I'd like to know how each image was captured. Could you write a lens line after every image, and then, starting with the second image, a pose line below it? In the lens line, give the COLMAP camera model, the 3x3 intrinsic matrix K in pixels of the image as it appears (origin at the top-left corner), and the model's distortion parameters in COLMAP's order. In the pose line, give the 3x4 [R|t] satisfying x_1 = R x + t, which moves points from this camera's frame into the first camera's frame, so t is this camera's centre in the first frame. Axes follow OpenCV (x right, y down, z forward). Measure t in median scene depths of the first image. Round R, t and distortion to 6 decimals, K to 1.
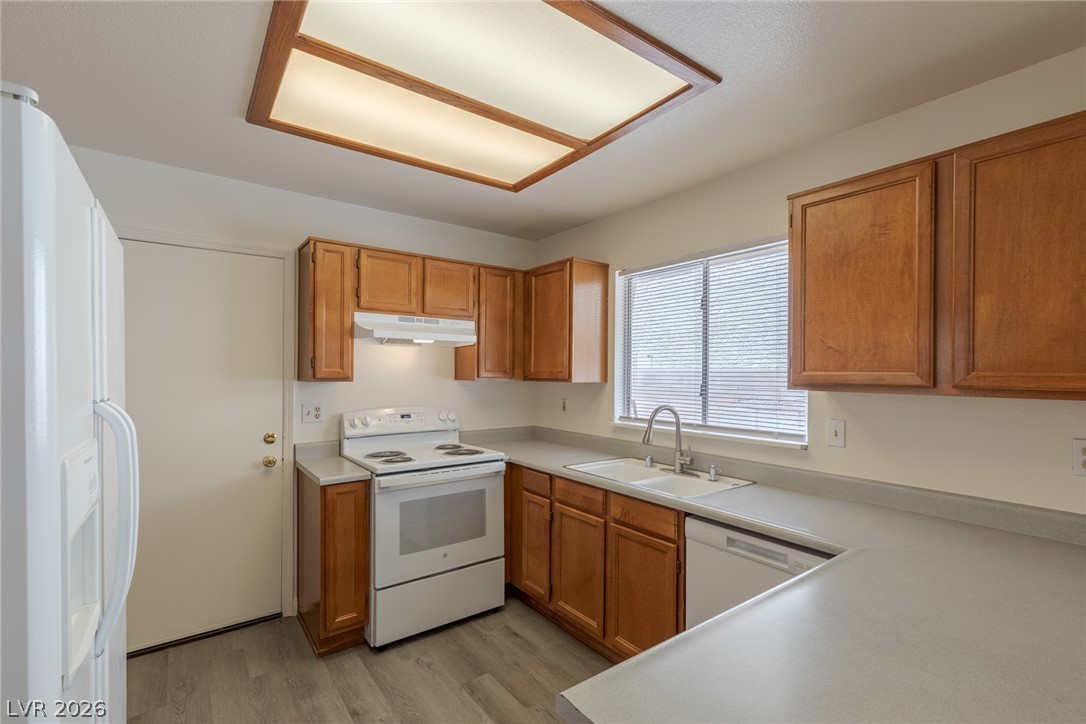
lens RADIAL K [[496.4, 0, 543.4], [0, 496.4, 368.4], [0, 0, 1]] dist [0.020315, -0.003150]
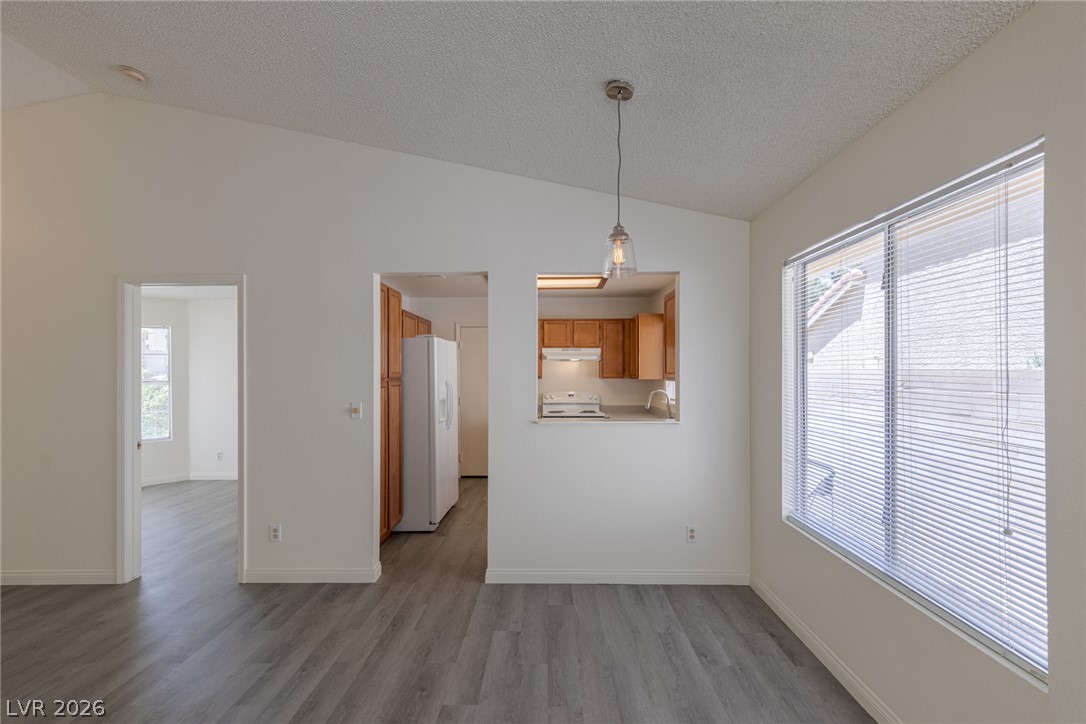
lens RADIAL K [[496.4, 0, 538.7], [0, 496.4, 372.5], [0, 0, 1]] dist [0.020315, -0.003150]
pose [[0.792769, -0.008769, -0.609459, 0.899647], [0.009898, 0.999950, -0.001512, 0.002021], [0.609442, -0.004833, 0.792816, -0.740877]]
